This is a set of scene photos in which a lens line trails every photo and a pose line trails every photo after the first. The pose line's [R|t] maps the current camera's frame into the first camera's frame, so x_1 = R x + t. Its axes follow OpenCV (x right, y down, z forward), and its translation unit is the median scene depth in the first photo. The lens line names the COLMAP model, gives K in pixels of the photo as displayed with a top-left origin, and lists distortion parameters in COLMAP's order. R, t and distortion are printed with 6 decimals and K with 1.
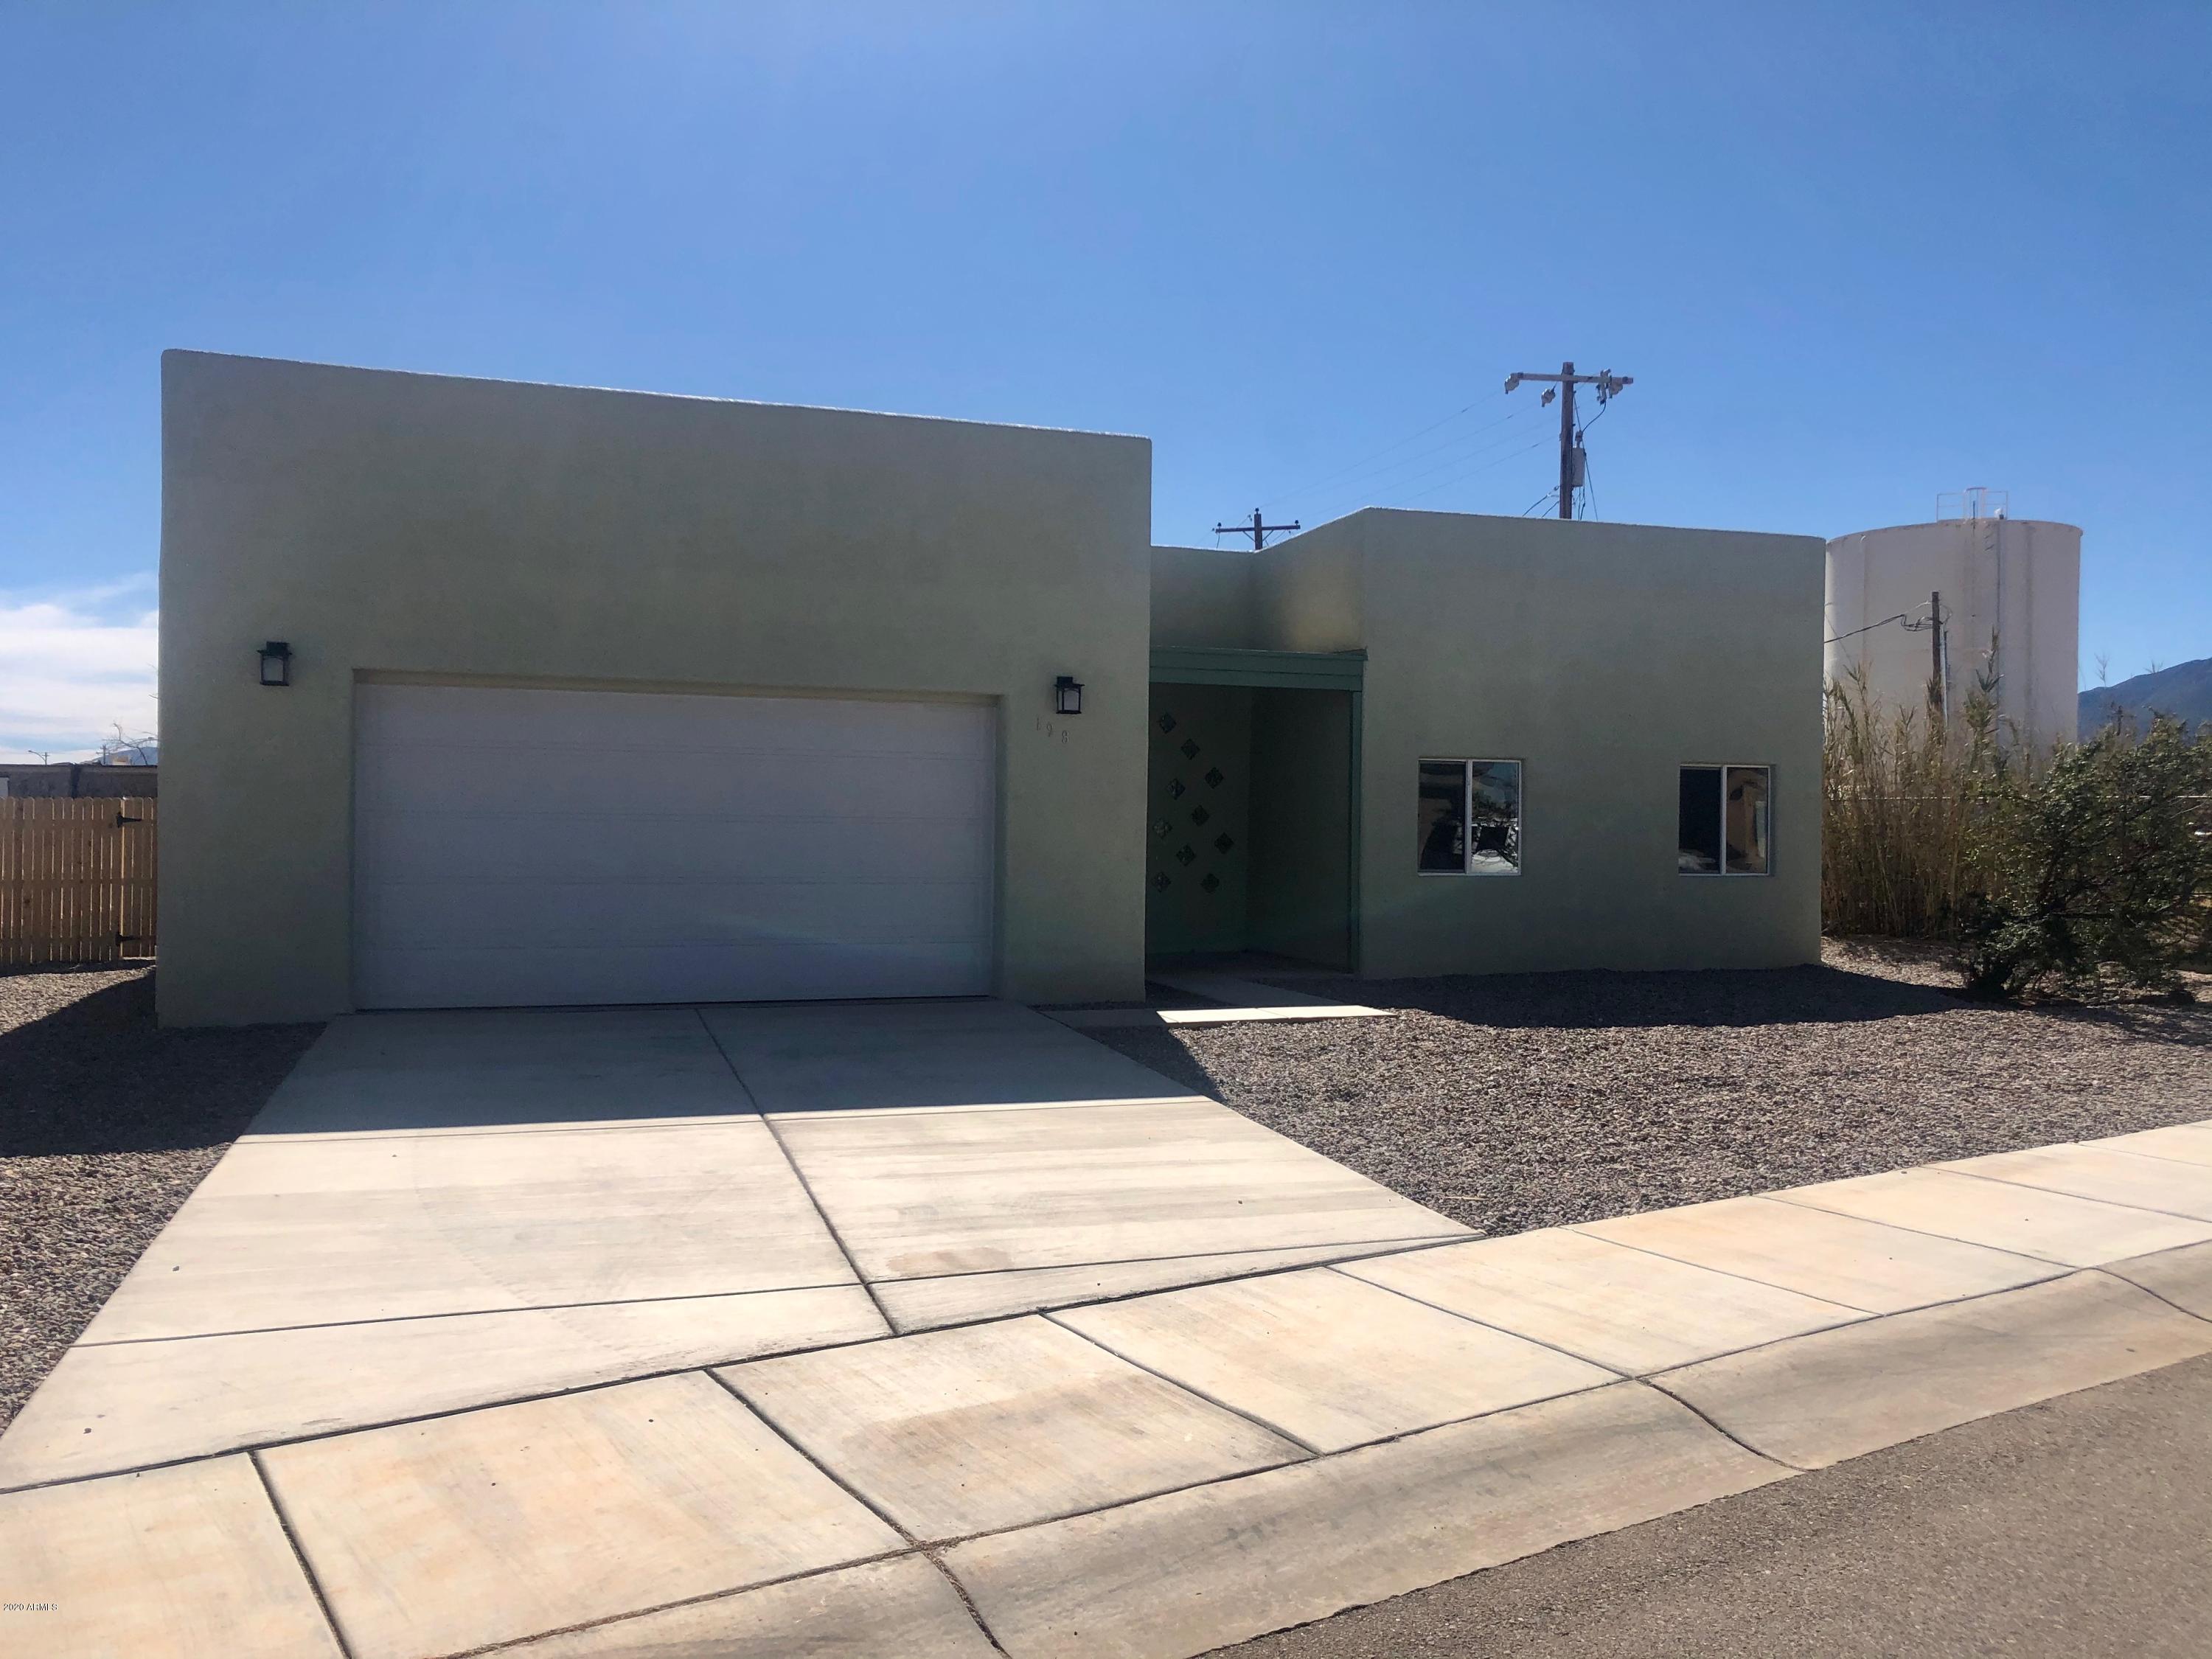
lens RADIAL K [[1809.4, 0, 1128.2], [0, 1809.4, 846.1], [0, 0, 1]] dist [0.088924, -0.035835]
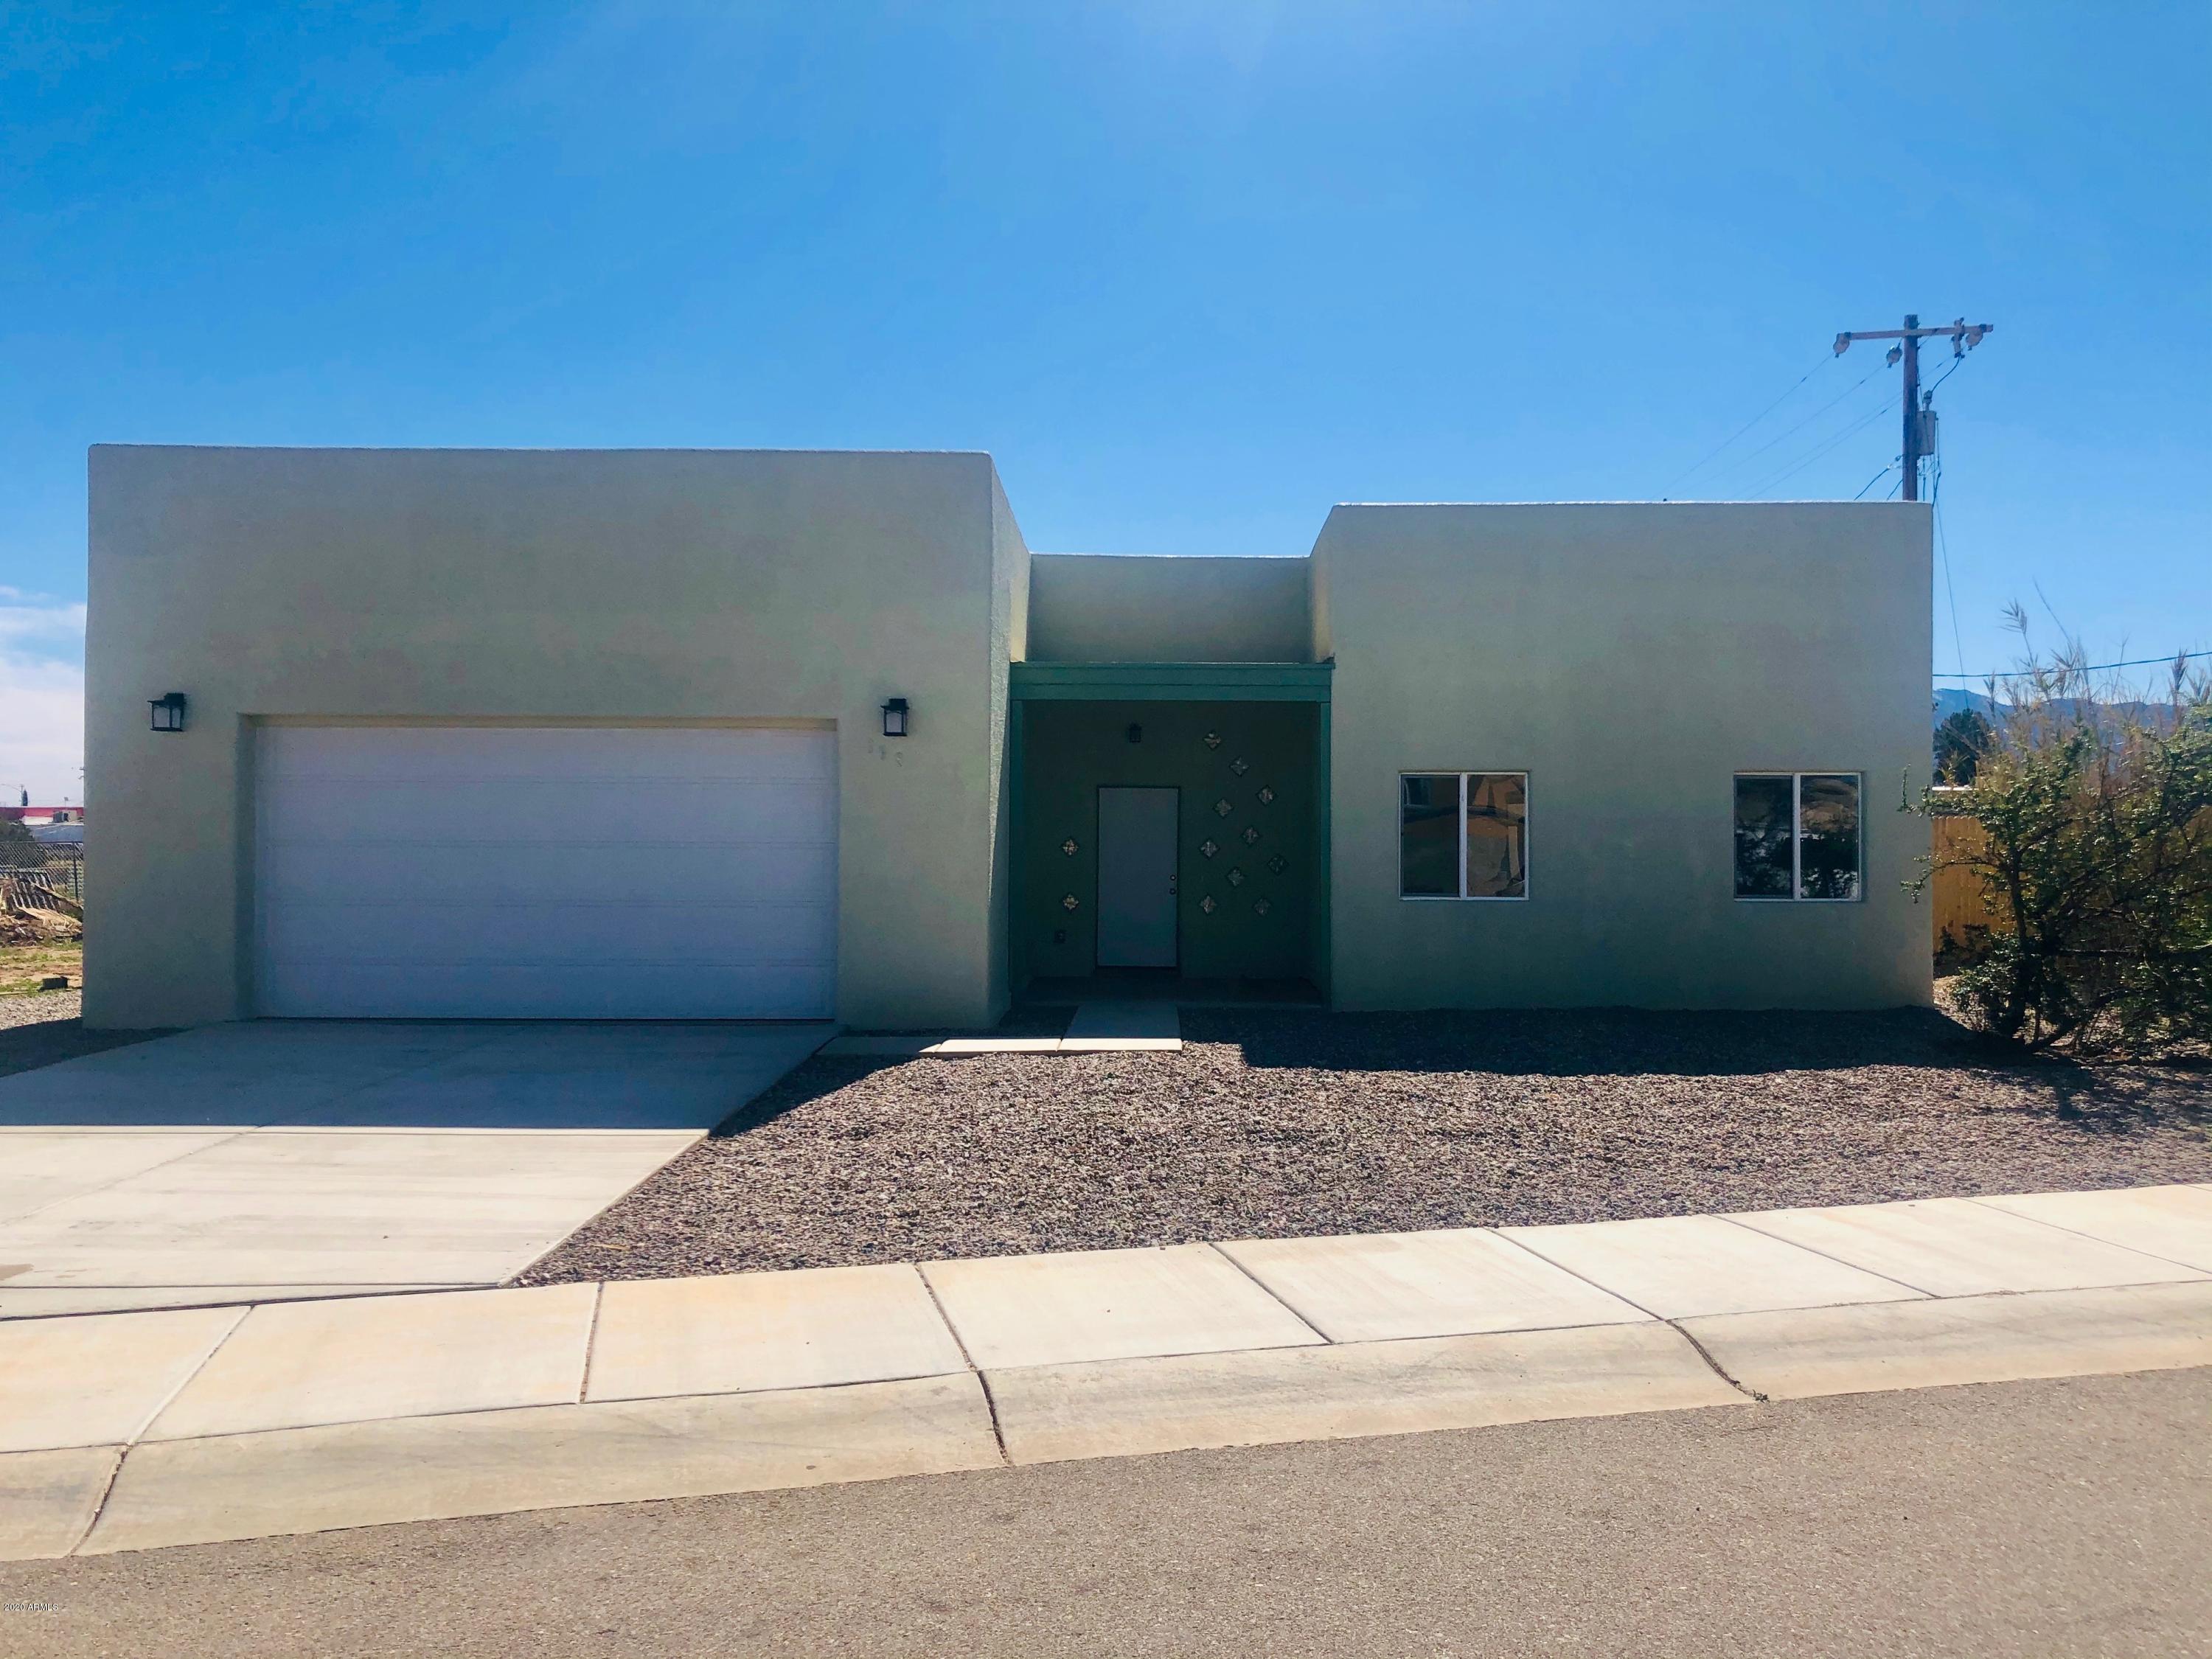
lens RADIAL K [[1809.4, 0, 1109.9], [0, 1809.4, 831.4], [0, 0, 1]] dist [0.088924, -0.035835]
pose [[0.939704, -0.012820, -0.341747, 0.334373], [0.004090, 0.999647, -0.026252, 0.004346], [0.341963, 0.023271, 0.939425, 0.095511]]
